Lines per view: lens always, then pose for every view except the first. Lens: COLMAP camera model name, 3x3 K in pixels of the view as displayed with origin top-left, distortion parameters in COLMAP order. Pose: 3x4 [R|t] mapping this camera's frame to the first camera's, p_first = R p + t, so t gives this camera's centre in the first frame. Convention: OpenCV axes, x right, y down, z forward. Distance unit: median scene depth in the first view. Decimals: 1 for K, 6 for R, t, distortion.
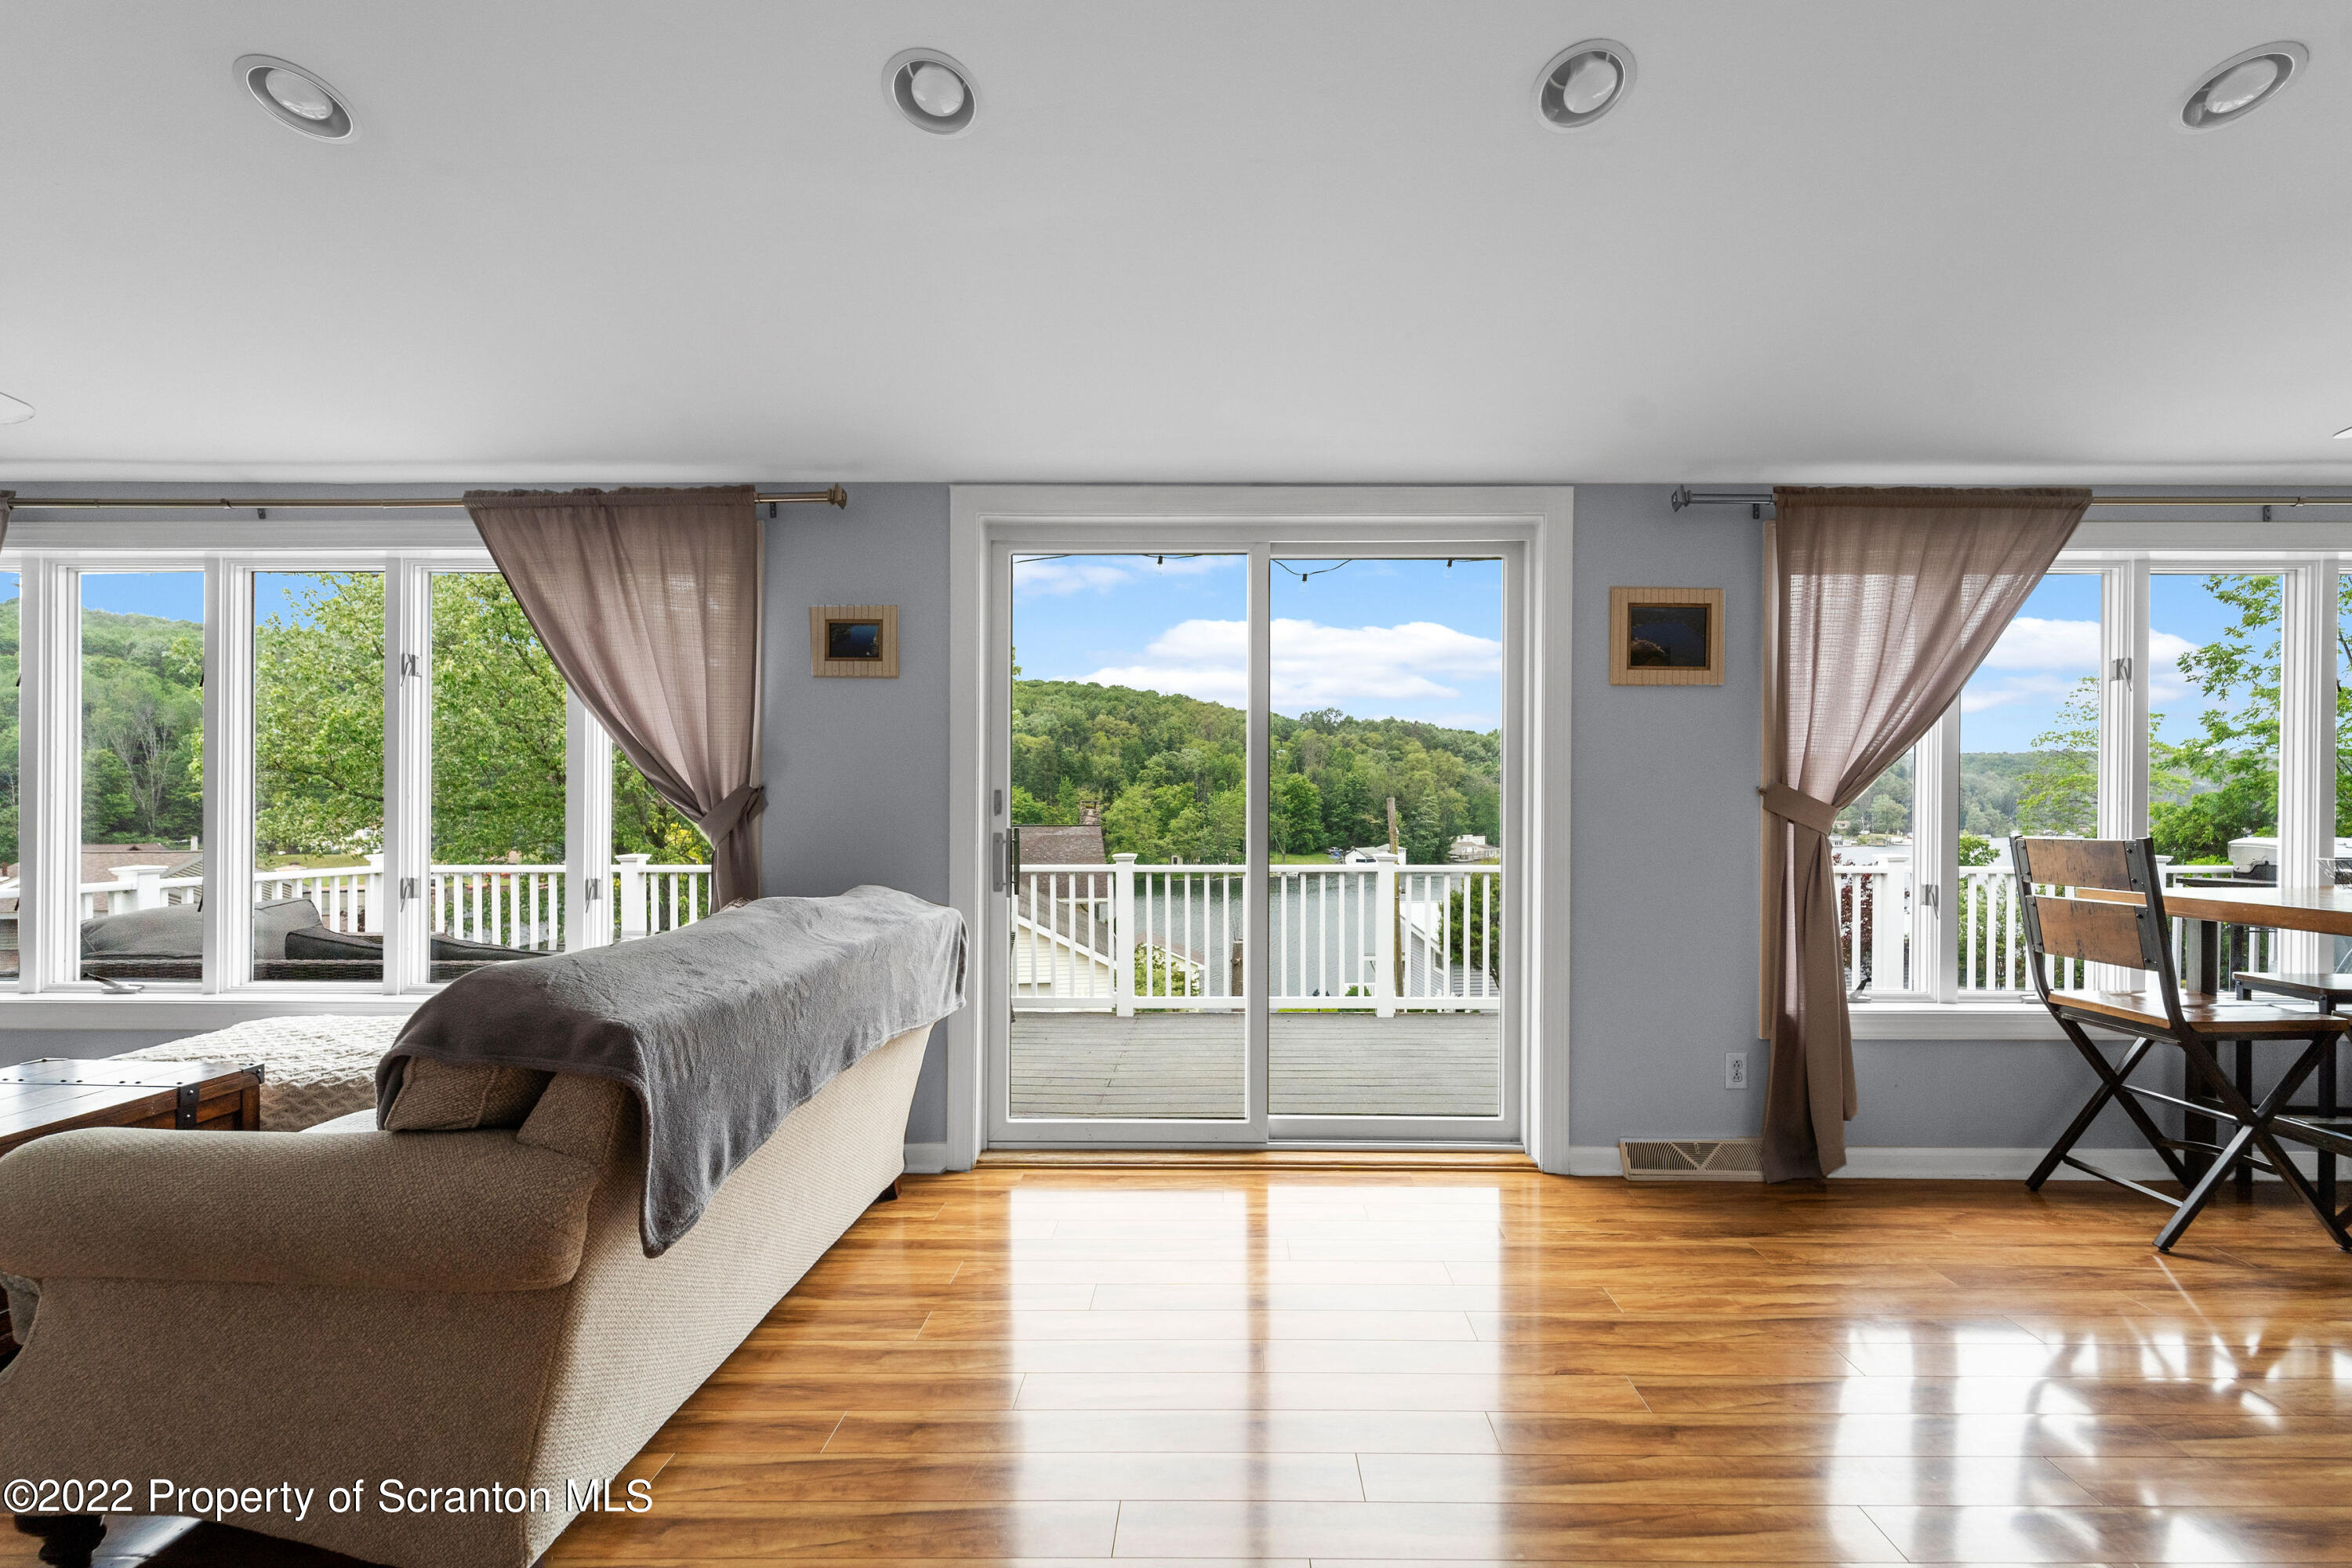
lens RADIAL K [[964.3, 0, 1202.0], [0, 964.3, 812.1], [0, 0, 1]] dist [0.003509, -0.003302]
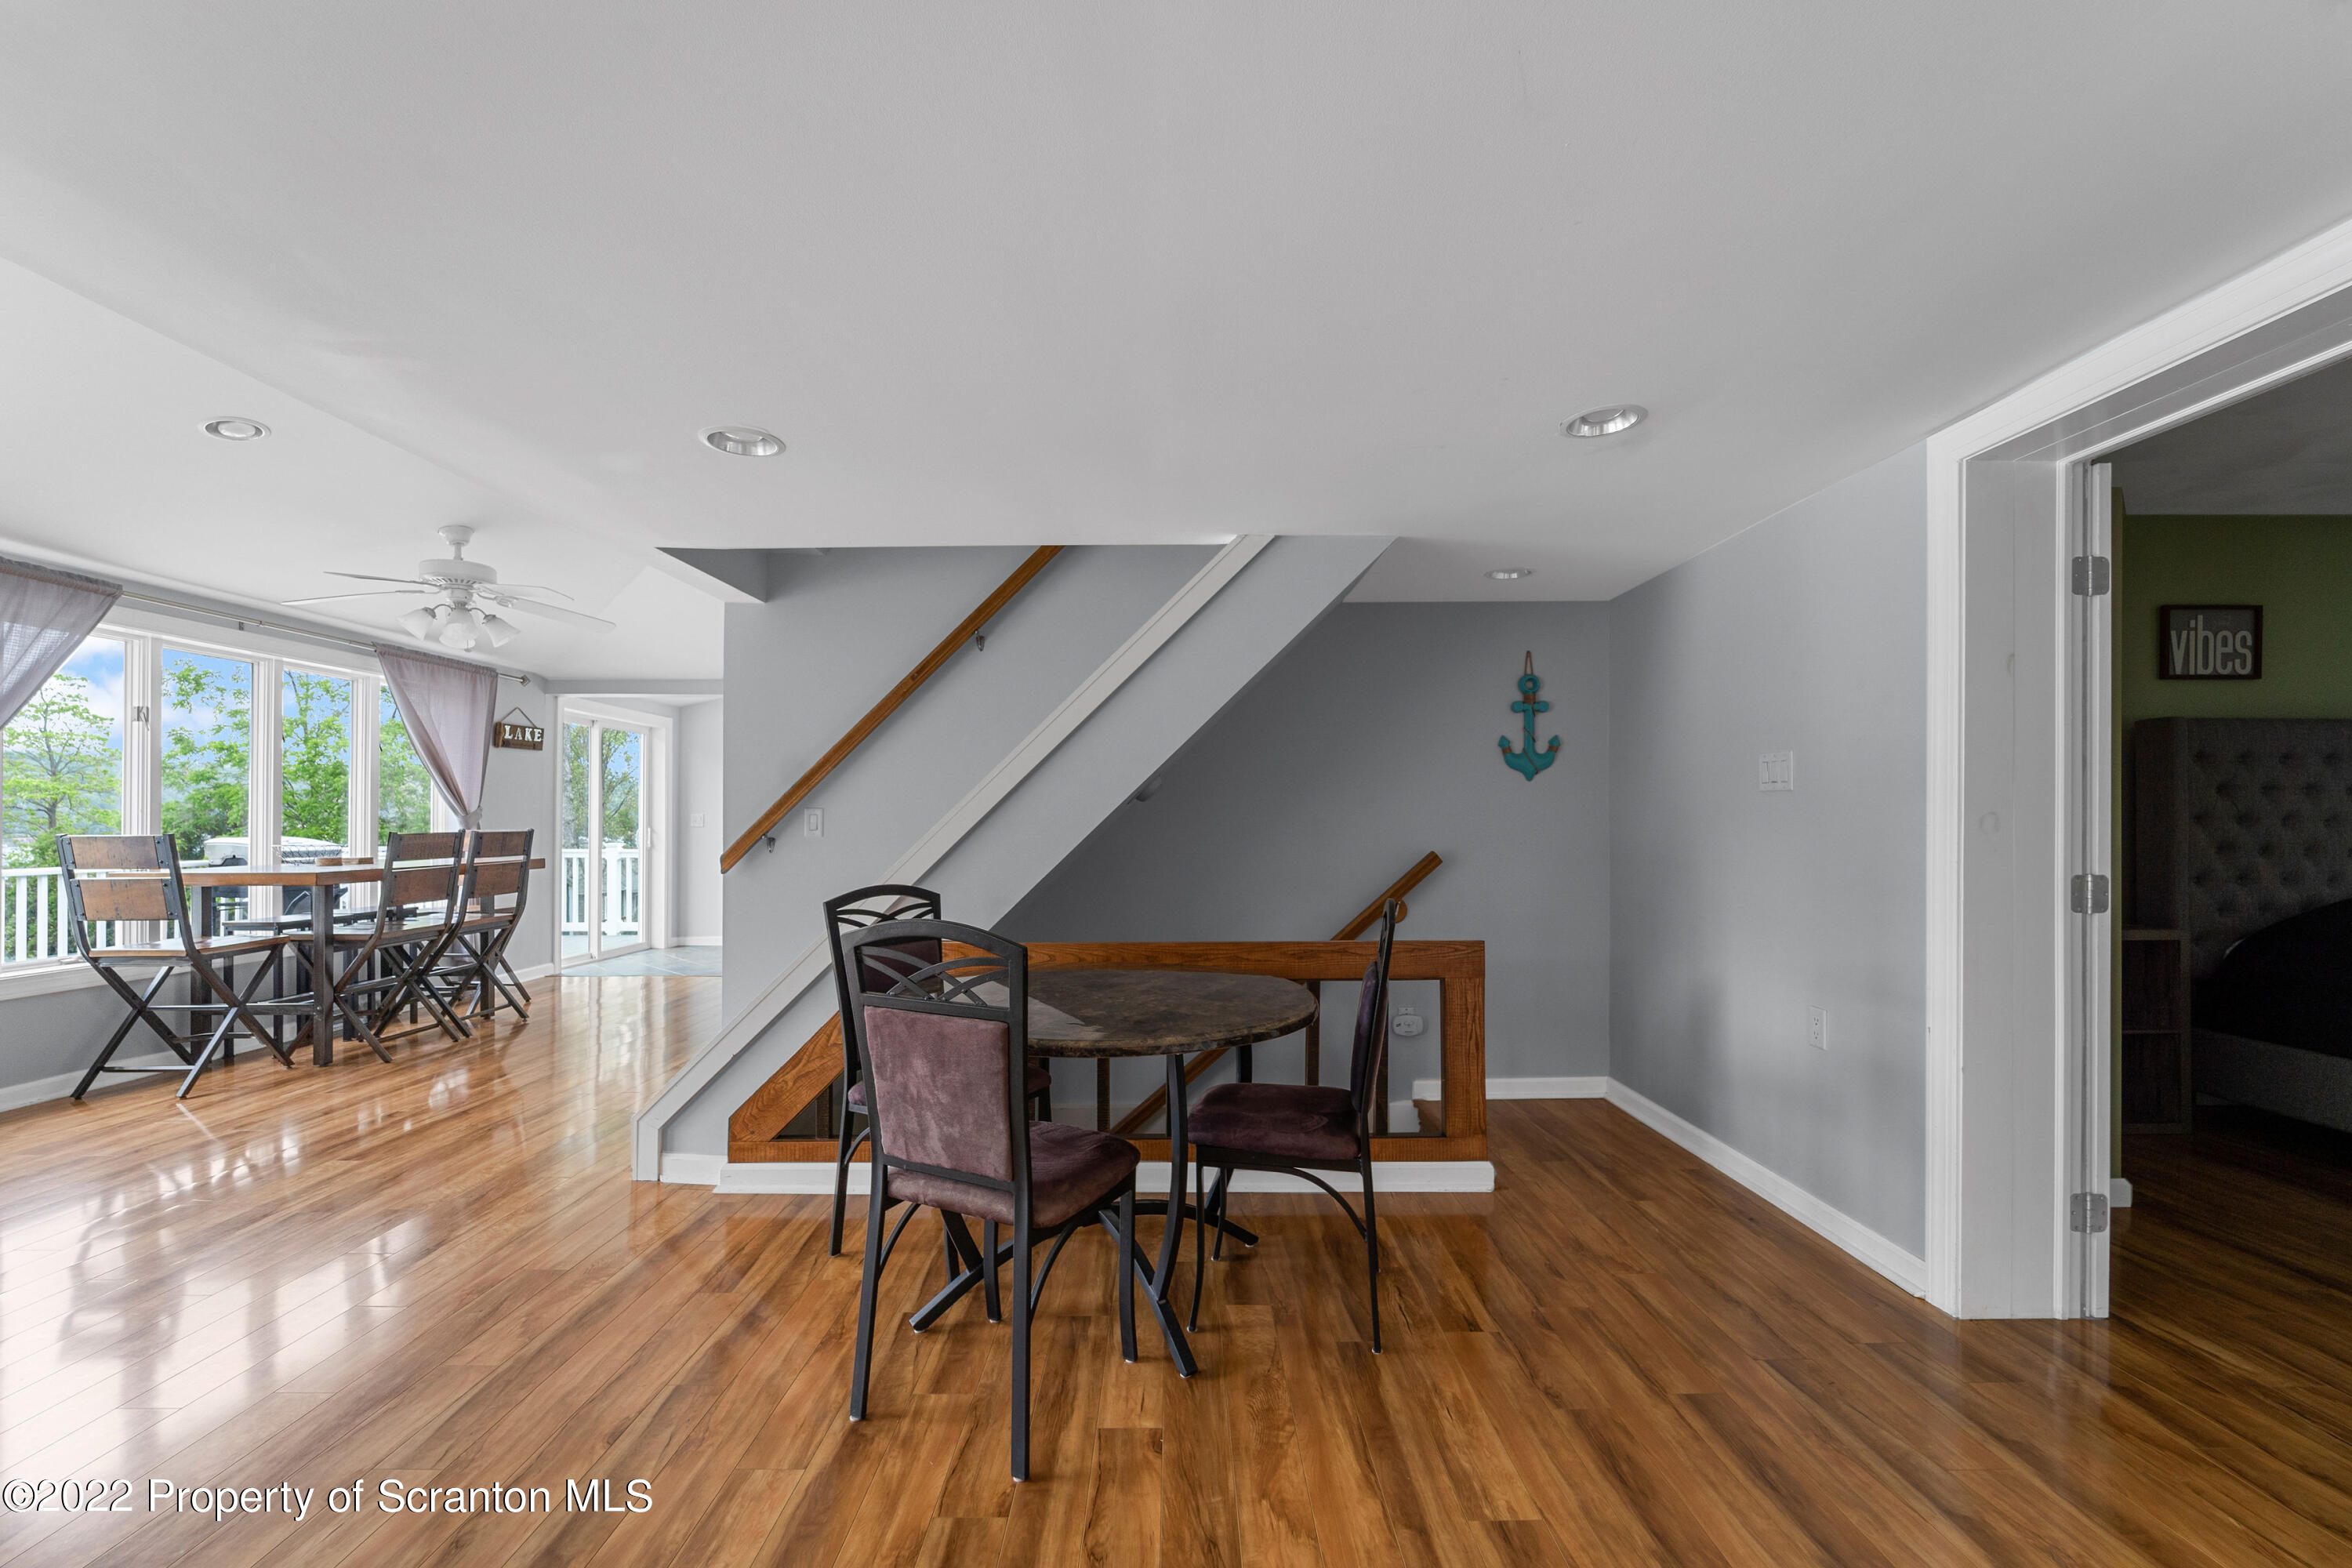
lens RADIAL K [[960.3, 0, 1187.0], [0, 960.3, 818.1], [0, 0, 1]] dist [0.000017, 0.001694]
pose [[-0.050743, 0.000634, 0.998712, -0.539238], [0.002397, 0.999997, -0.000513, 0.006569], [-0.998709, 0.002367, -0.050745, -0.459585]]
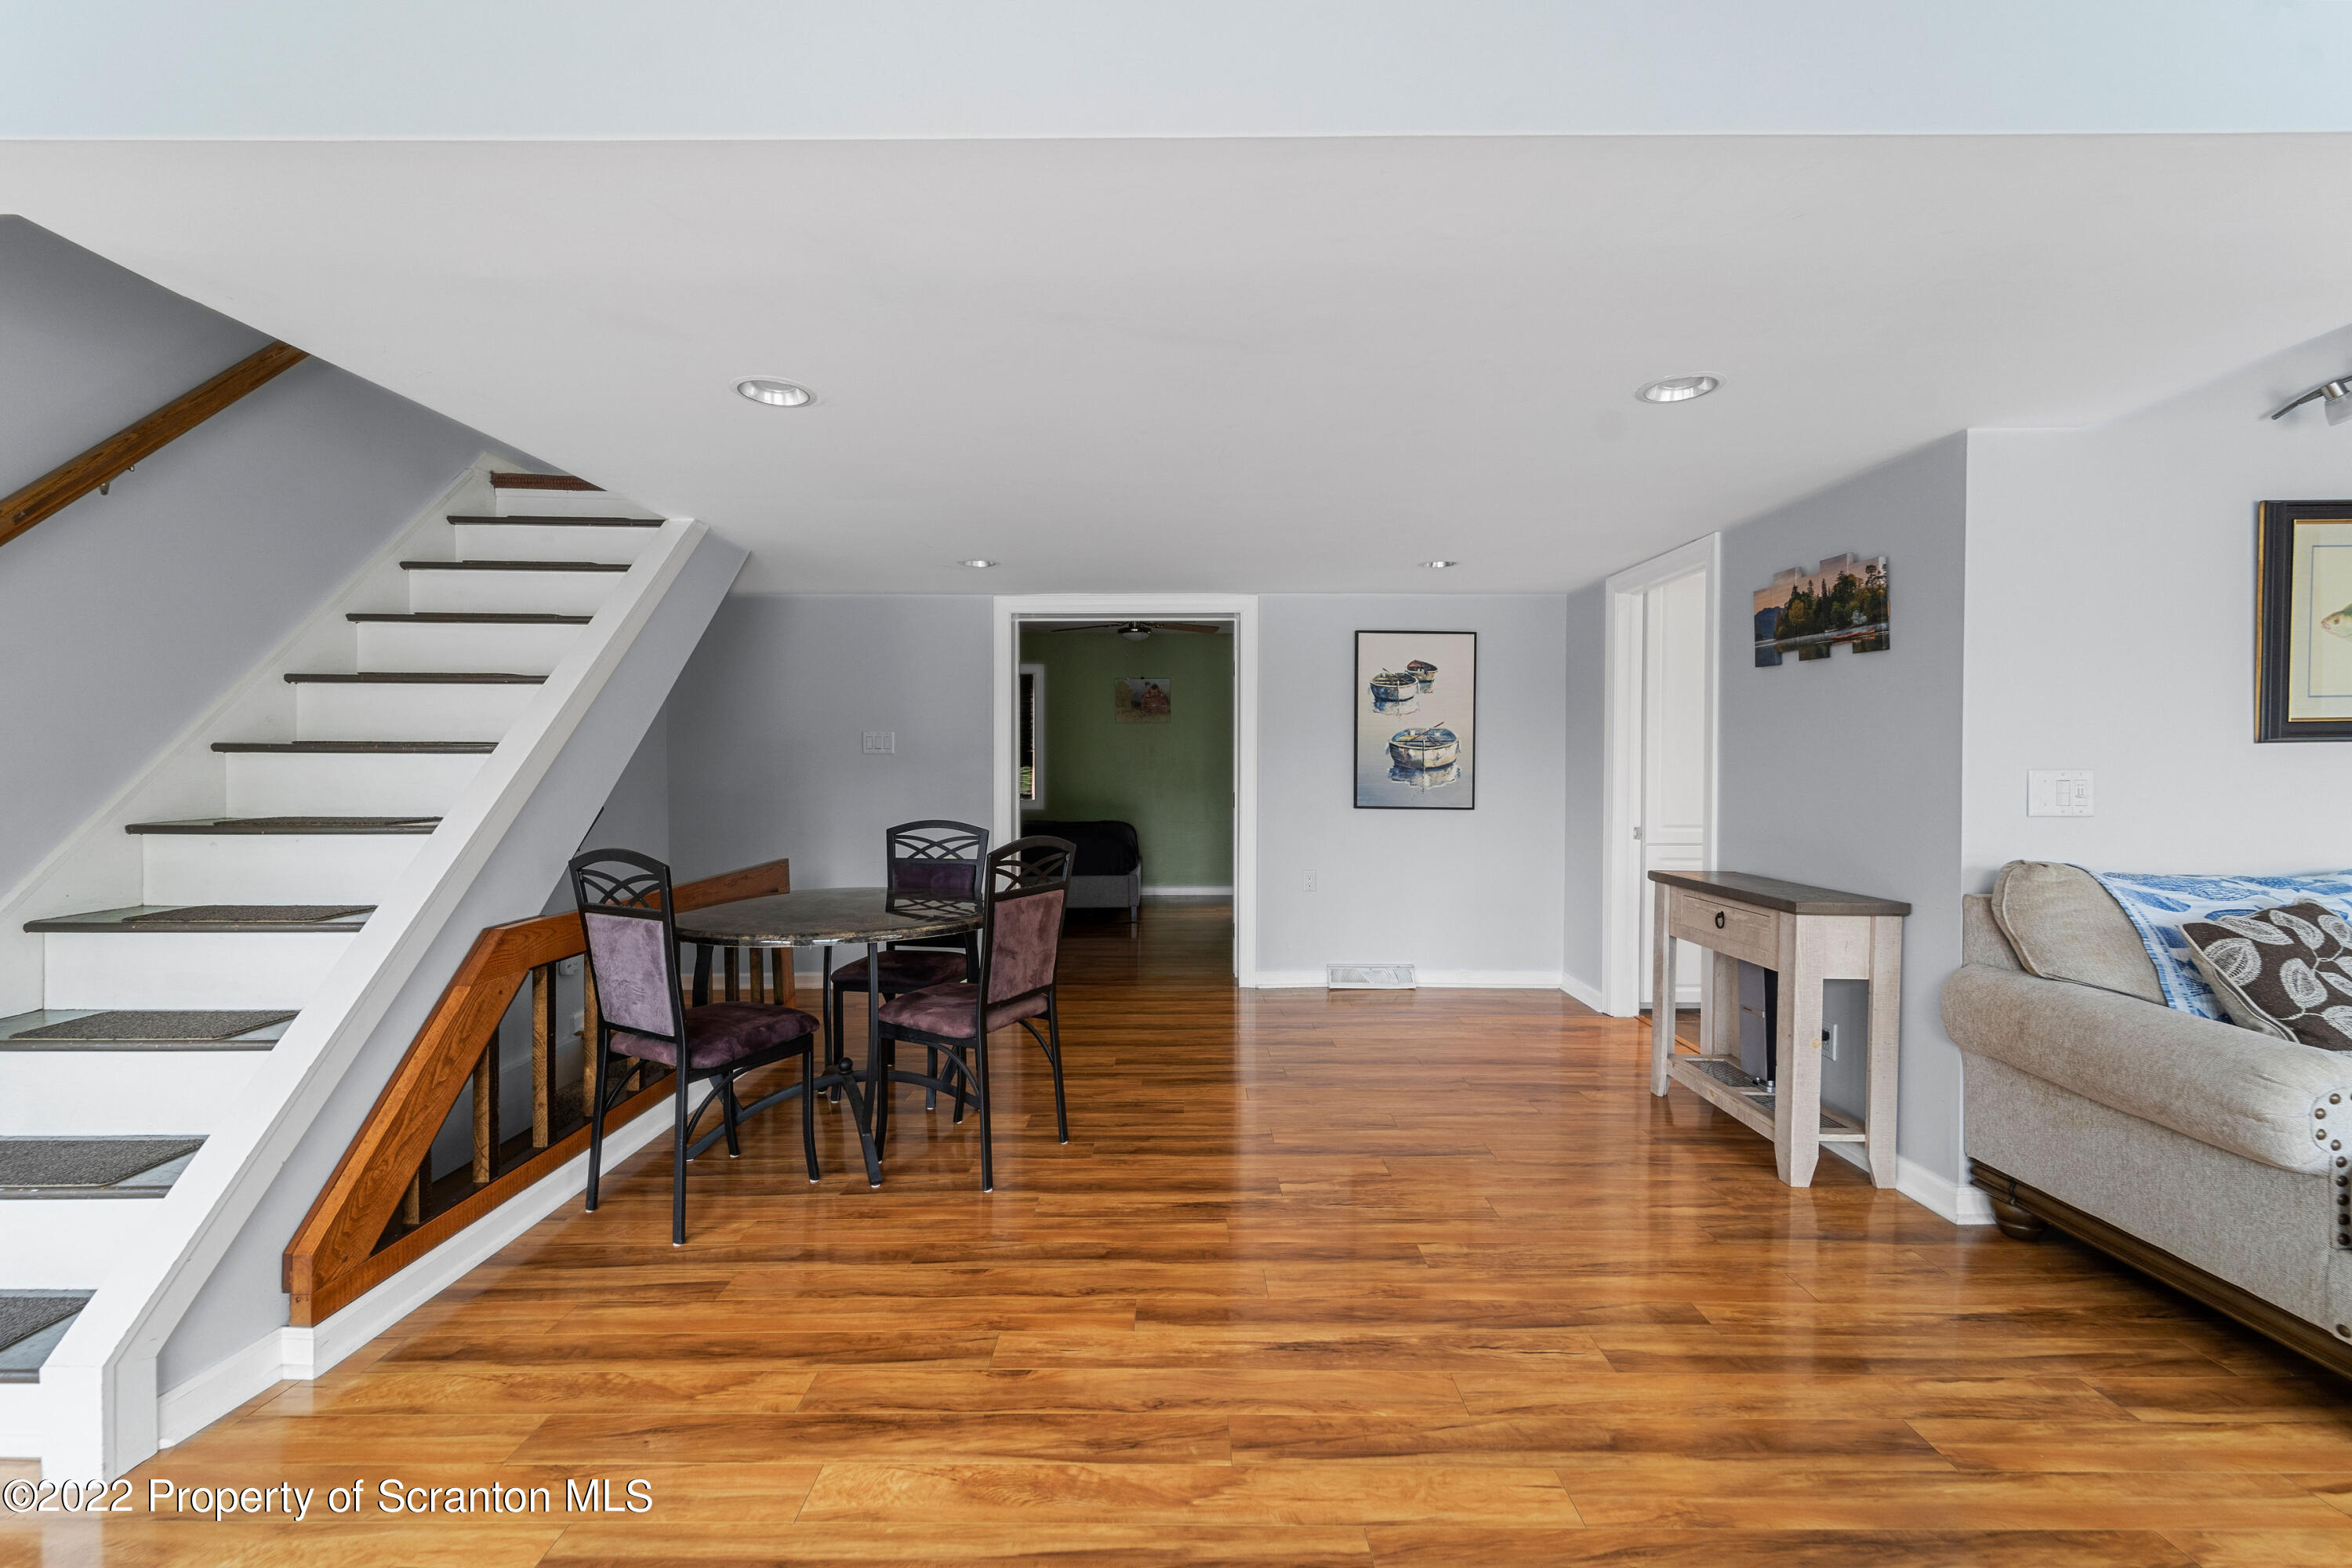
lens RADIAL K [[964.3, 0, 1166.5], [0, 964.3, 775.6], [0, 0, 1]] dist [0.003509, -0.003302]
pose [[-0.999467, -0.000064, -0.032648, -0.046987], [-0.000576, 0.999877, 0.015674, -0.005256], [0.032643, 0.015685, -0.999344, 0.612429]]
